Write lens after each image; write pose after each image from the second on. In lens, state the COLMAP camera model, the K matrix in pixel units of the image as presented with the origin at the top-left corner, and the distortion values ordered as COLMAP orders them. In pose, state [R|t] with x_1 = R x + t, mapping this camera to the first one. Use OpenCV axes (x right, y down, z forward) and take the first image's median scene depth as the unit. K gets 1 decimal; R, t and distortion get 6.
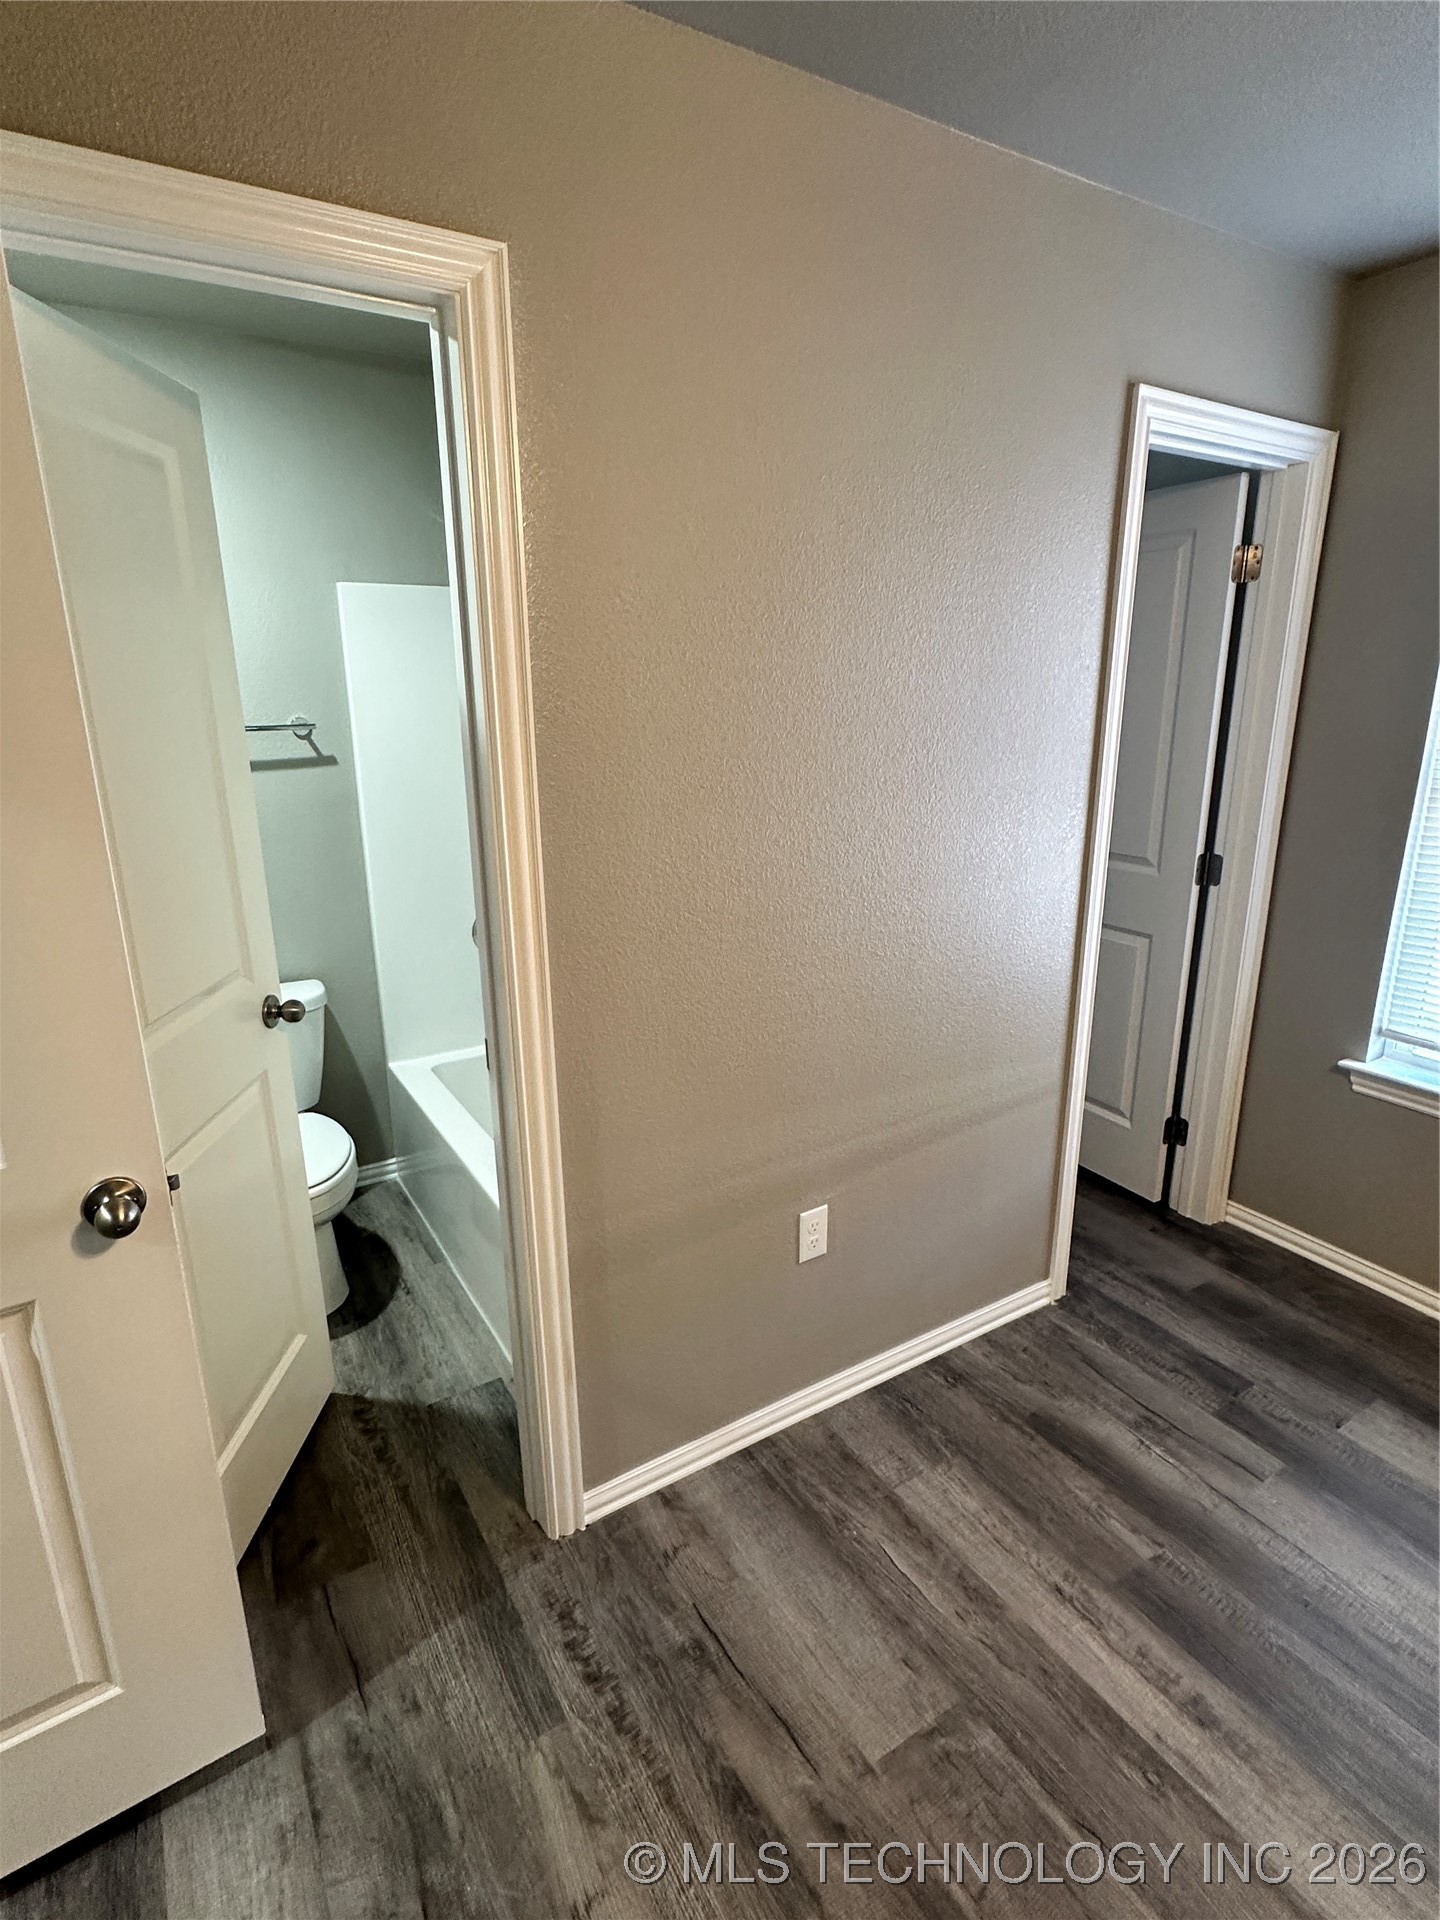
lens RADIAL K [[971.1, 0, 713.4], [0, 971.1, 959.2], [0, 0, 1]] dist [0.000698, 0.000658]
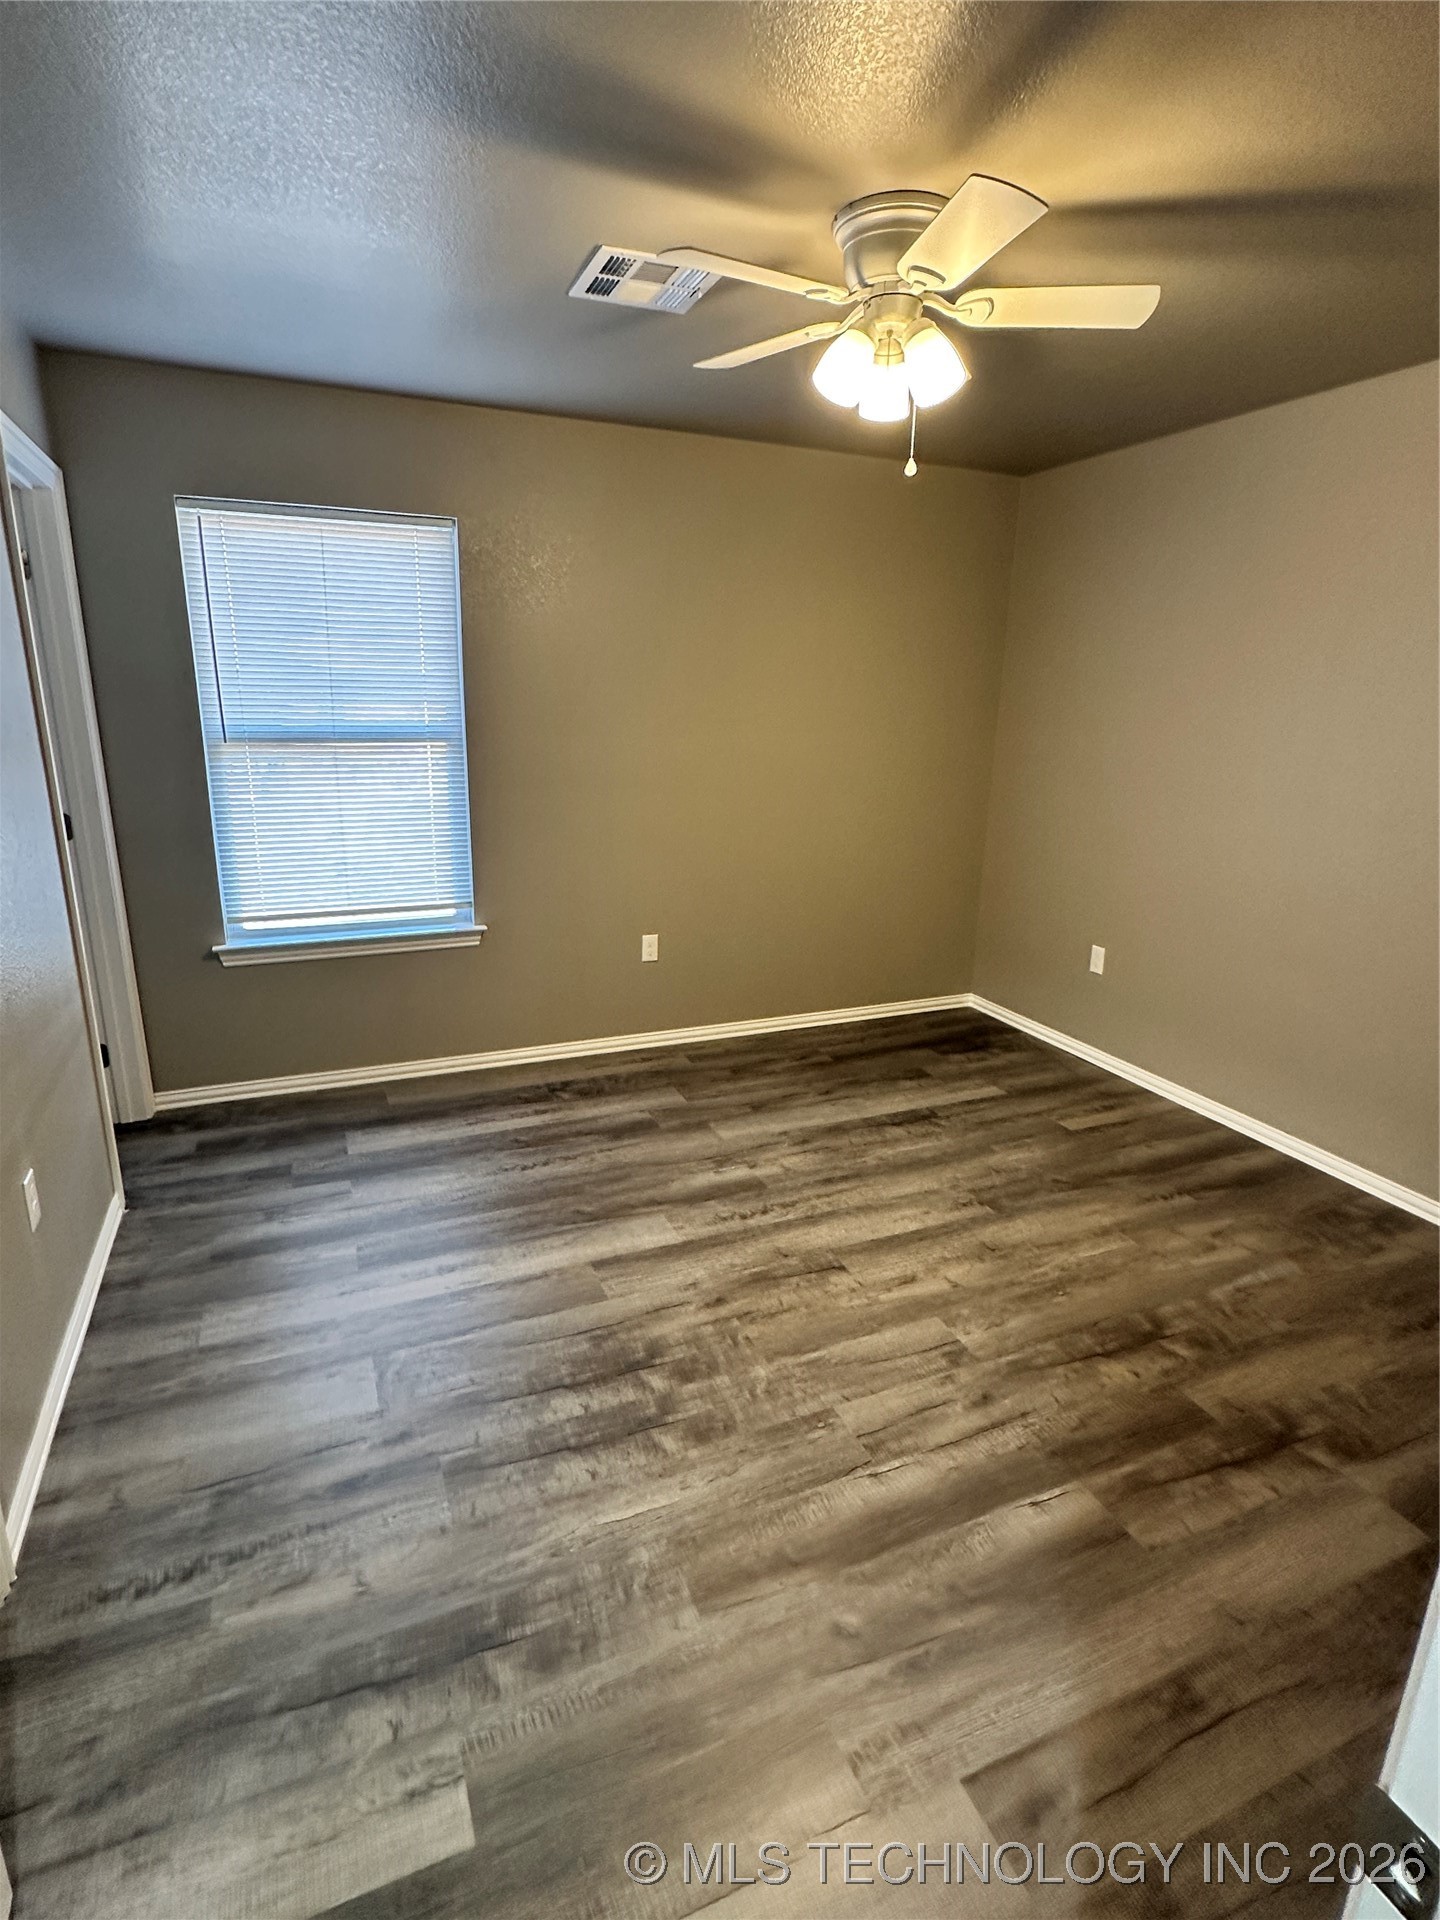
lens RADIAL K [[971.1, 0, 722.2], [0, 971.1, 969.2], [0, 0, 1]] dist [0.000698, 0.000658]
pose [[0.133432, -0.252993, 0.958223, -0.768681], [0.239964, 0.946346, 0.216442, 0.011584], [-0.961568, 0.201059, 0.186982, 0.080327]]
